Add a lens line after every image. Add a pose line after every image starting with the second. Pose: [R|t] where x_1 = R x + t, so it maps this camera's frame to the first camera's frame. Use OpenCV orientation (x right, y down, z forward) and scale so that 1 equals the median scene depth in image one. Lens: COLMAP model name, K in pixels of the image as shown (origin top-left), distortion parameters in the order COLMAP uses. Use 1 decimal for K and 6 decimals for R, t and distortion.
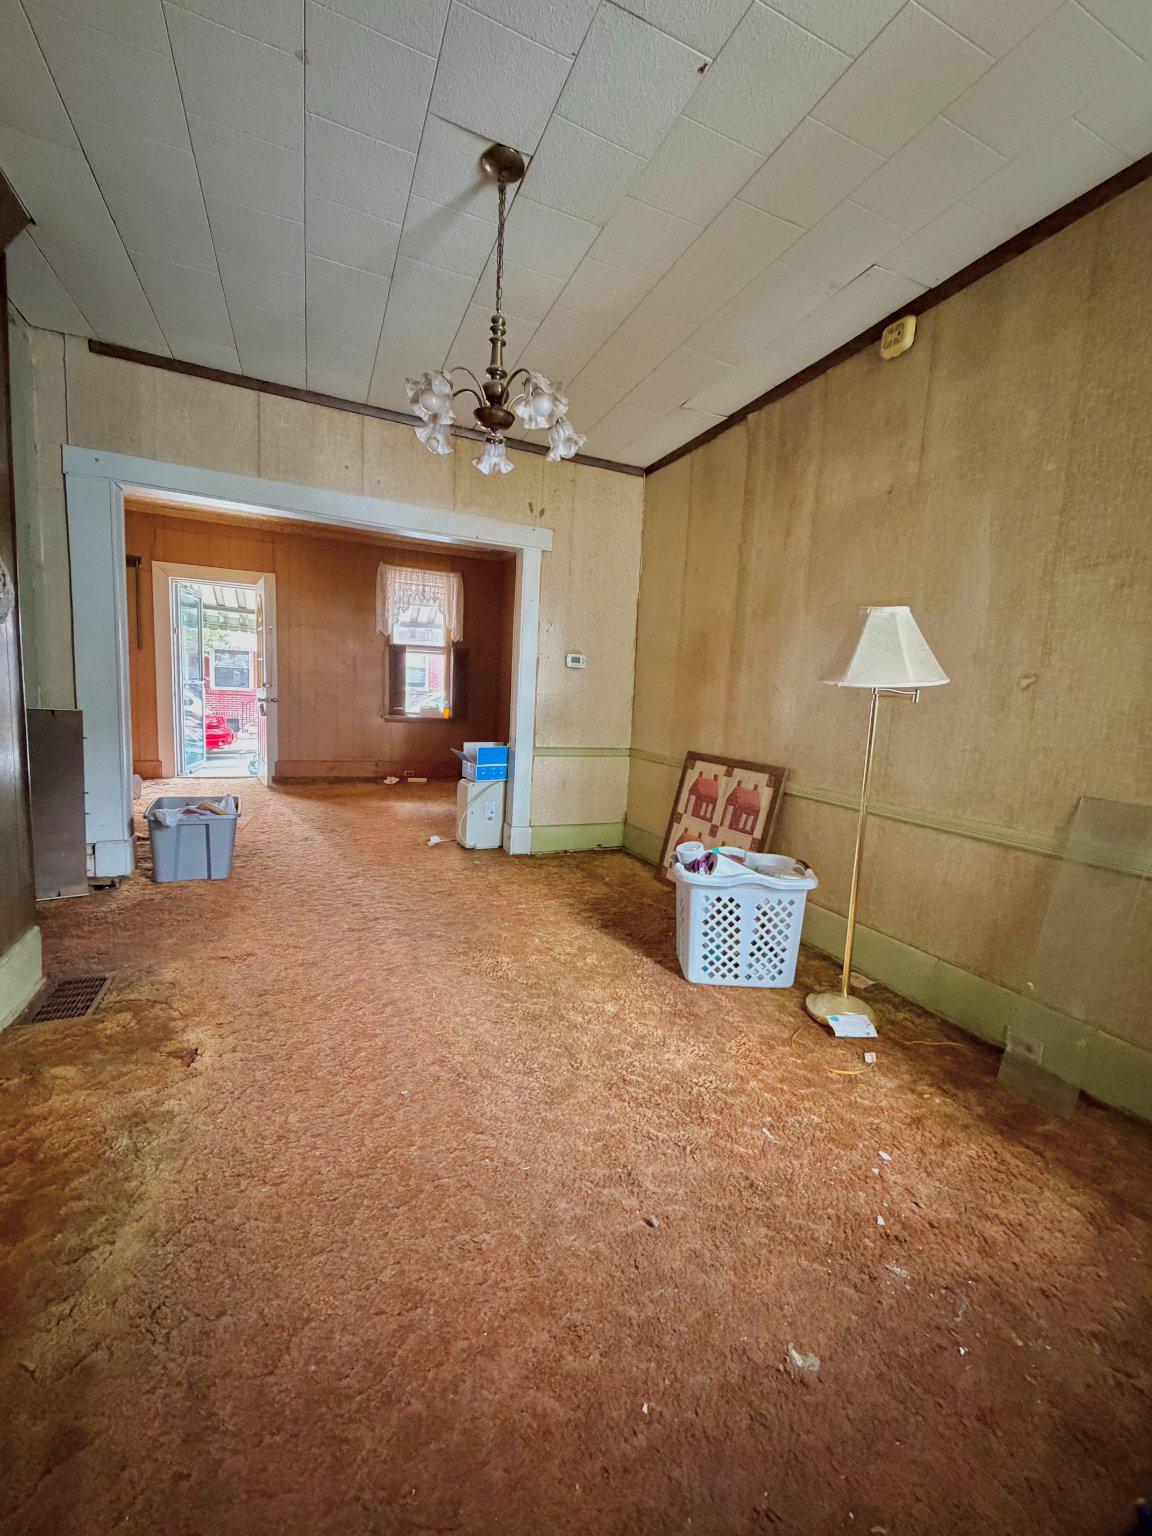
lens RADIAL K [[607.7, 0, 577.0], [0, 607.7, 763.8], [0, 0, 1]] dist [-0.002508, 0.000862]
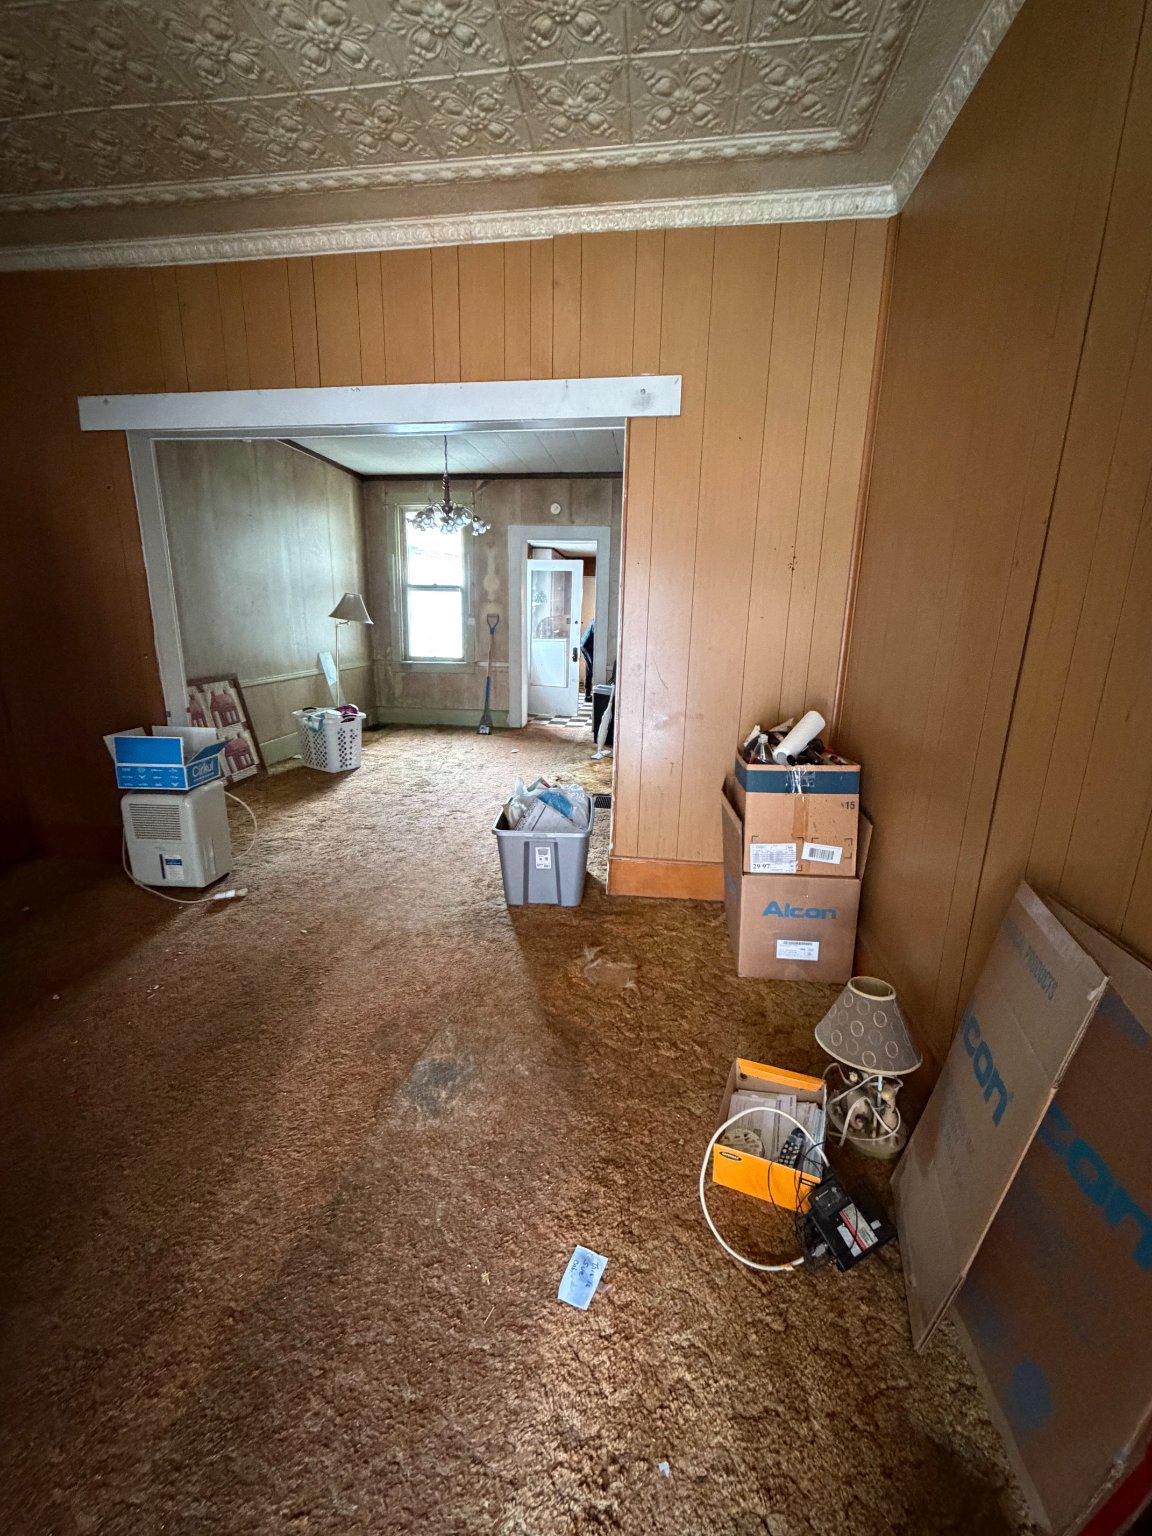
lens RADIAL K [[607.7, 0, 573.4], [0, 607.7, 763.6], [0, 0, 1]] dist [-0.002508, 0.000862]
pose [[-0.855060, -0.181521, 0.485719, -1.085448], [0.005086, 0.933743, 0.357907, -0.297255], [-0.518505, 0.308502, -0.797483, 1.685705]]
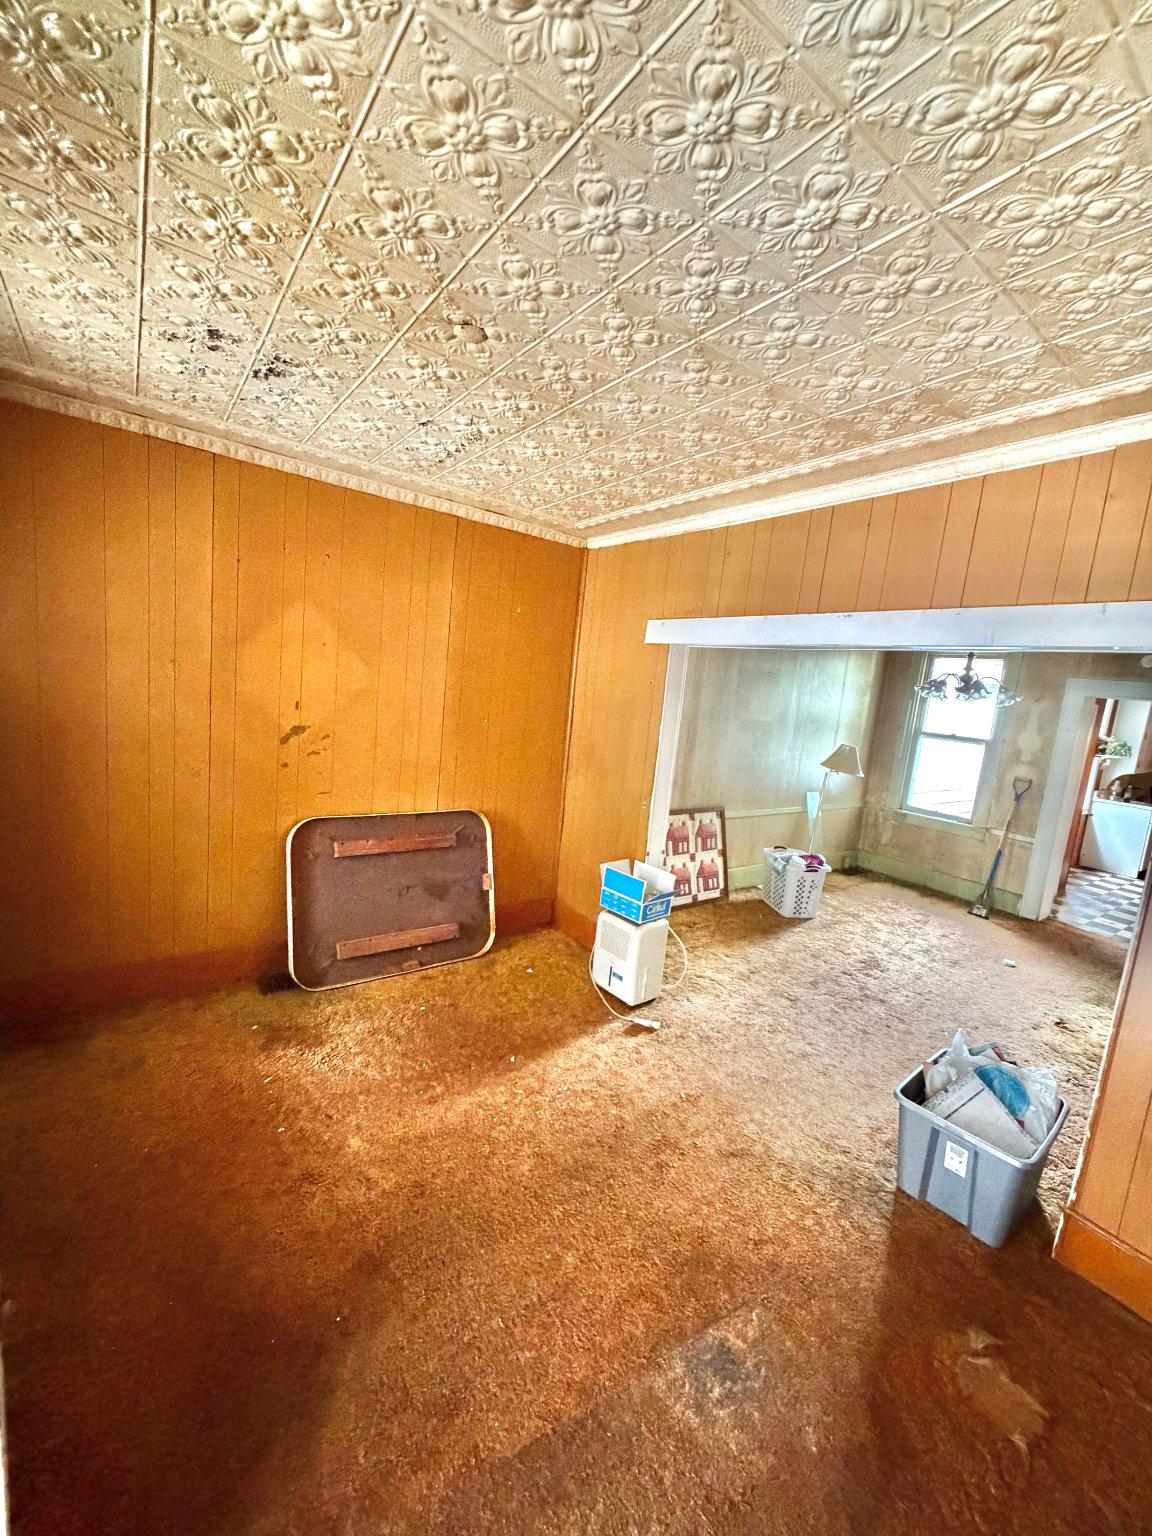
lens RADIAL K [[607.7, 0, 576.6], [0, 607.7, 768.2], [0, 0, 1]] dist [-0.002508, 0.000862]
pose [[-0.209802, -0.199791, 0.957114, -1.127299], [0.009341, 0.978446, 0.206291, -0.425703], [-0.977699, 0.052221, -0.203414, 1.605543]]
